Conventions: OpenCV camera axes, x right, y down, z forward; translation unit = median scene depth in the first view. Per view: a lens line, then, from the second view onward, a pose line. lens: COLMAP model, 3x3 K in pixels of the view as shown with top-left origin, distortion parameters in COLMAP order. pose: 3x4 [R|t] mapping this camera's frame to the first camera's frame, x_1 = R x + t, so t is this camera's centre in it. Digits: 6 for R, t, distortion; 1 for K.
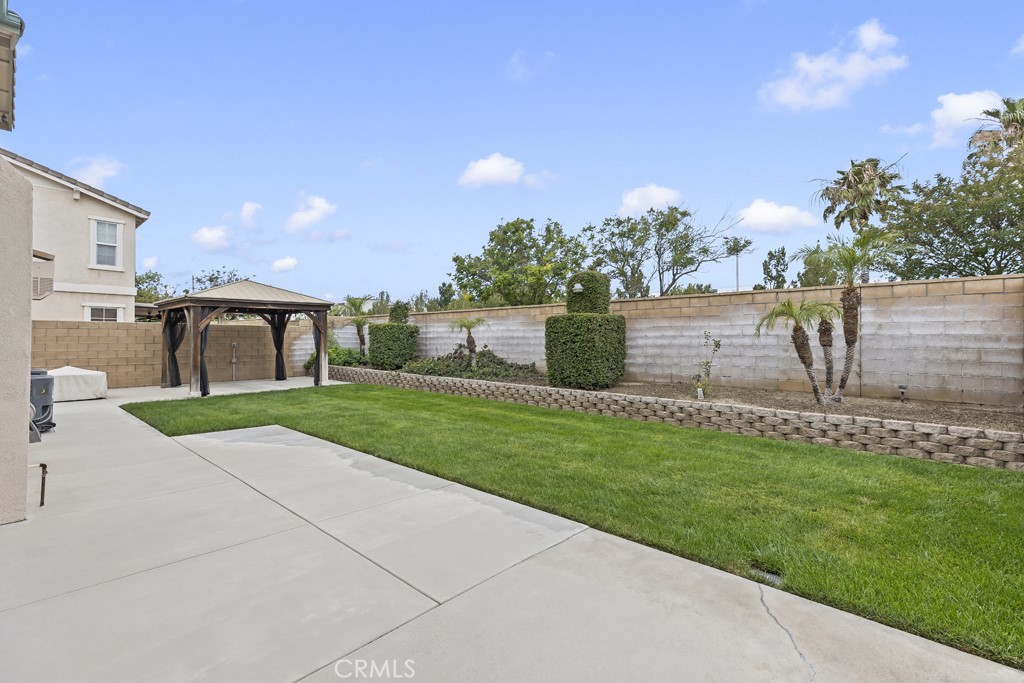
lens RADIAL K [[455.6, 0, 512.0], [0, 455.6, 341.5], [0, 0, 1]] dist [0.008209, 0.000214]
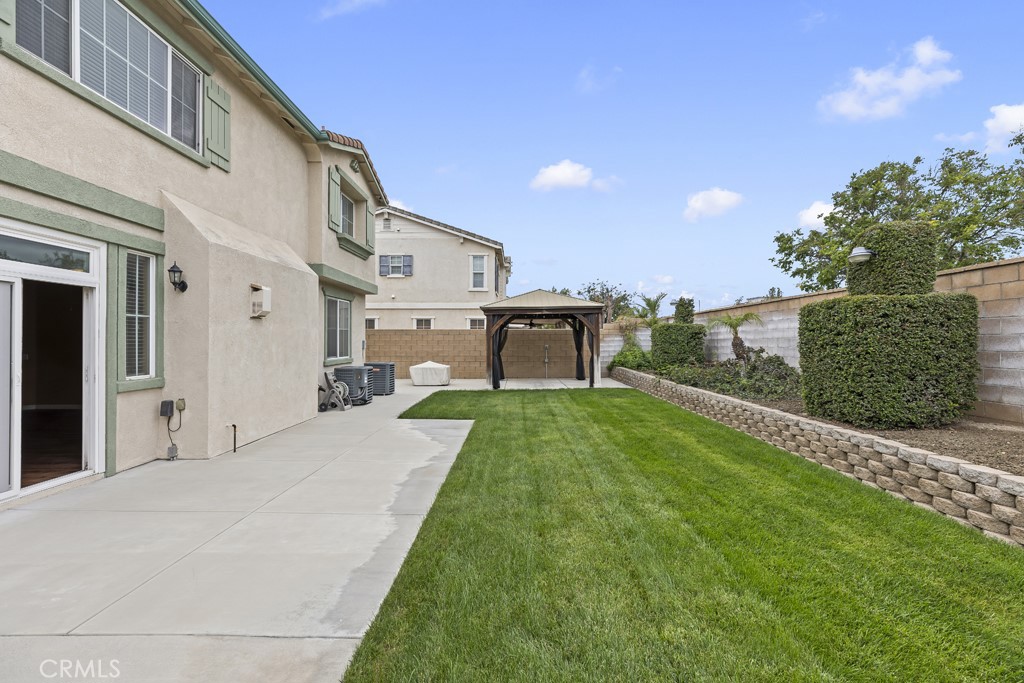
lens RADIAL K [[455.6, 0, 512.0], [0, 455.6, 341.5], [0, 0, 1]] dist [0.008209, 0.000214]
pose [[0.677790, -0.003388, -0.735248, 0.218312], [-0.000479, 0.999987, -0.005049, -0.000183], [0.735256, 0.003774, 0.677779, 0.201826]]
